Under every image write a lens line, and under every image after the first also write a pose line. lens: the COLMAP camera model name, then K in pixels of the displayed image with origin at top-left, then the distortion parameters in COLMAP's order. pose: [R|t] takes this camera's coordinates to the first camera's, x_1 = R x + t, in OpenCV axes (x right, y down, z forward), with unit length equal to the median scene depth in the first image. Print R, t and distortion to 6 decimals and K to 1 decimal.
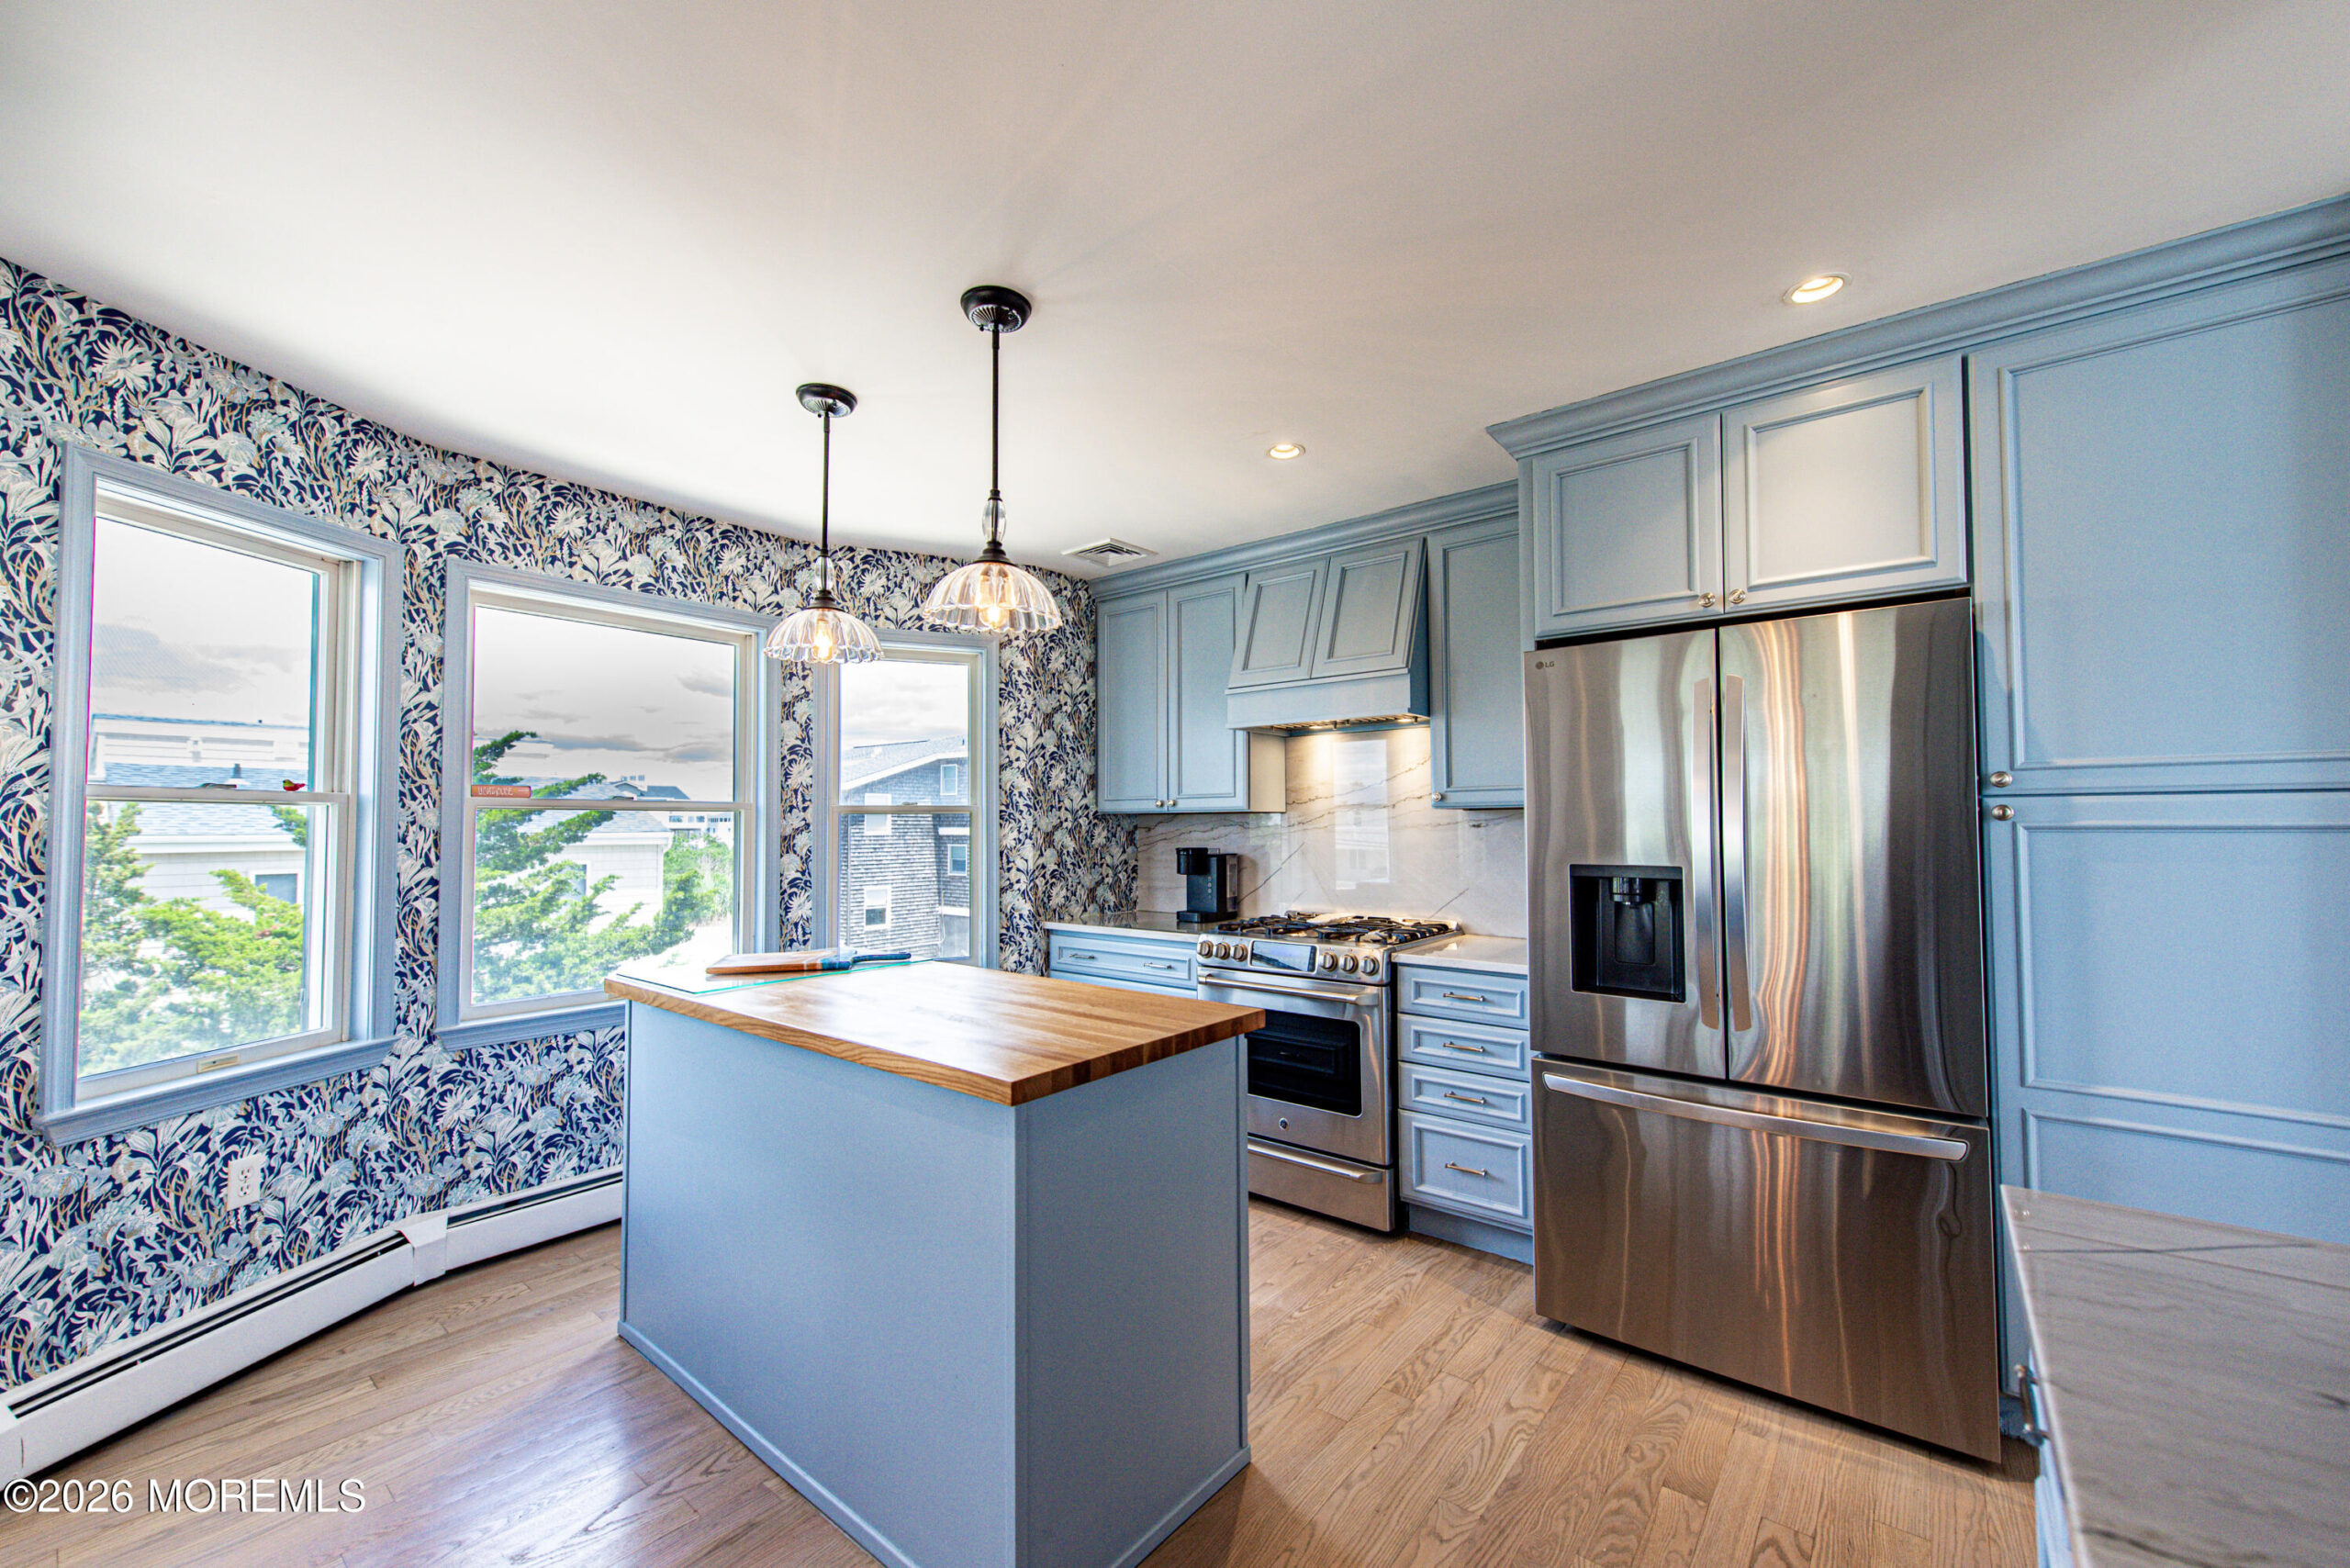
lens RADIAL K [[921.6, 0, 1164.0], [0, 921.6, 794.8], [0, 0, 1]] dist [-0.001239, -0.000459]
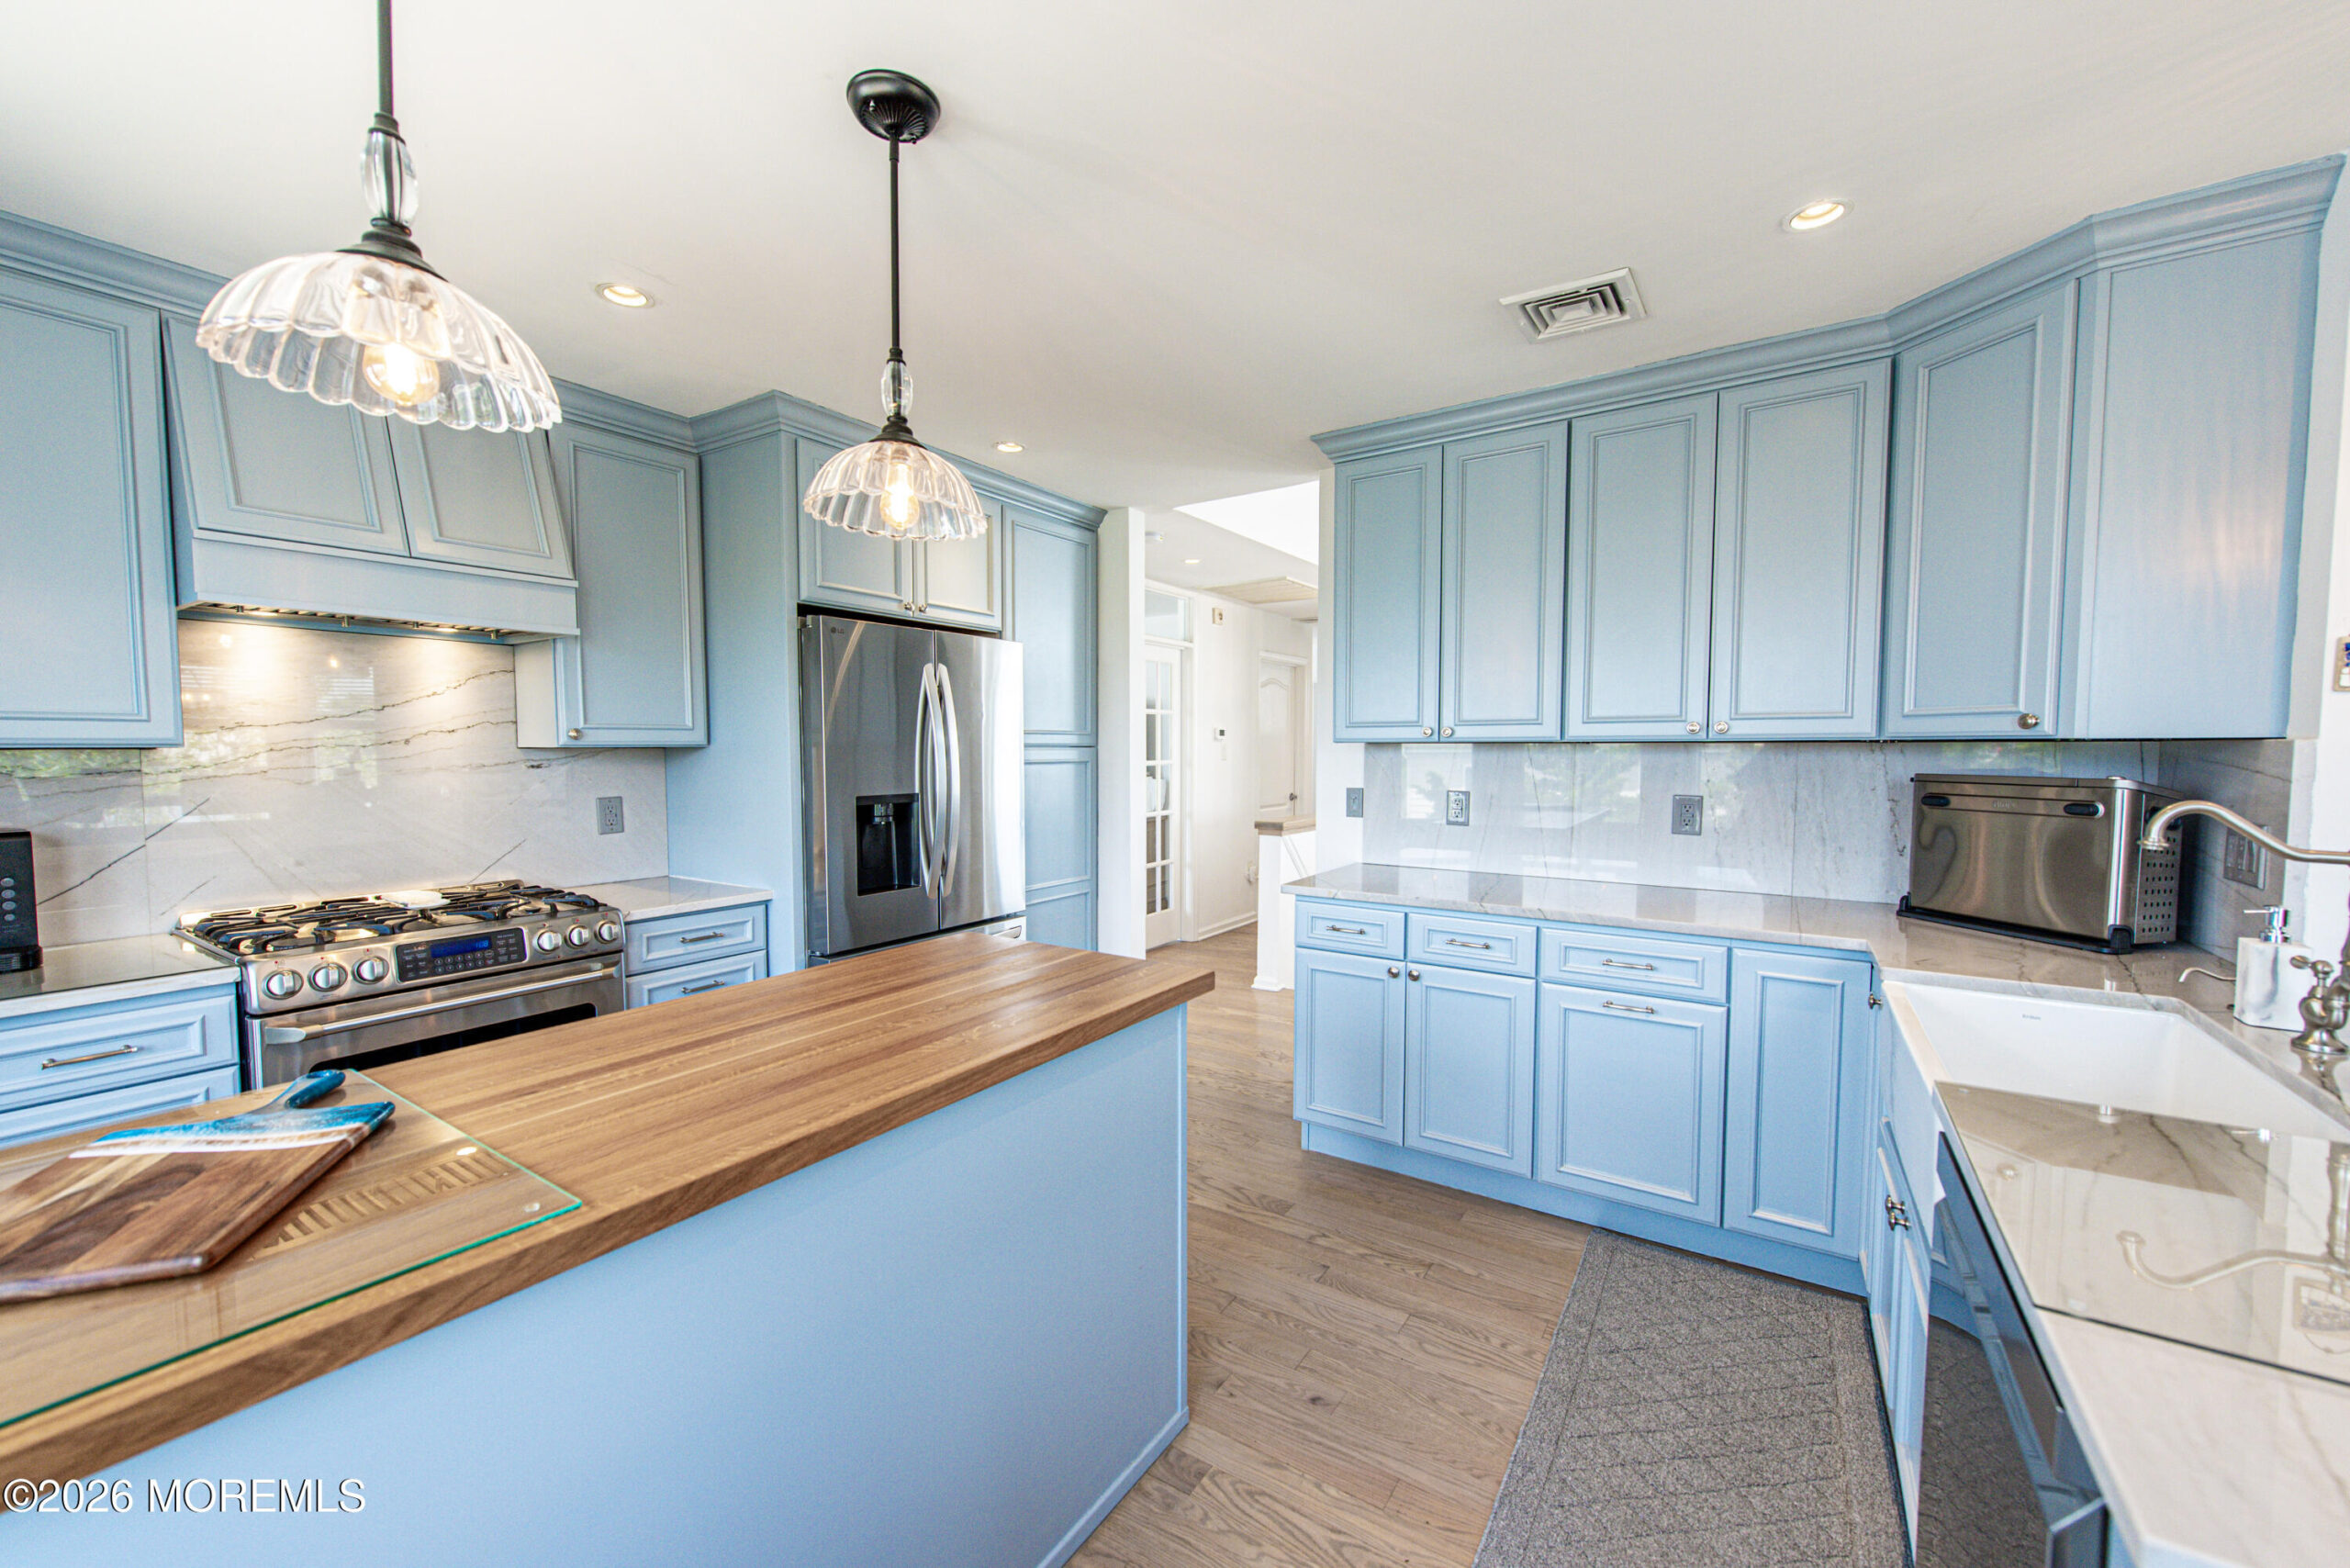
lens RADIAL K [[914.6, 0, 1173.1], [0, 914.6, 795.4], [0, 0, 1]] dist [0.007417, -0.000794]
pose [[-0.108573, -0.047491, 0.992953, -0.591847], [-0.029483, 0.998573, 0.044536, 0.004118], [-0.993651, -0.024440, -0.109818, 0.498701]]
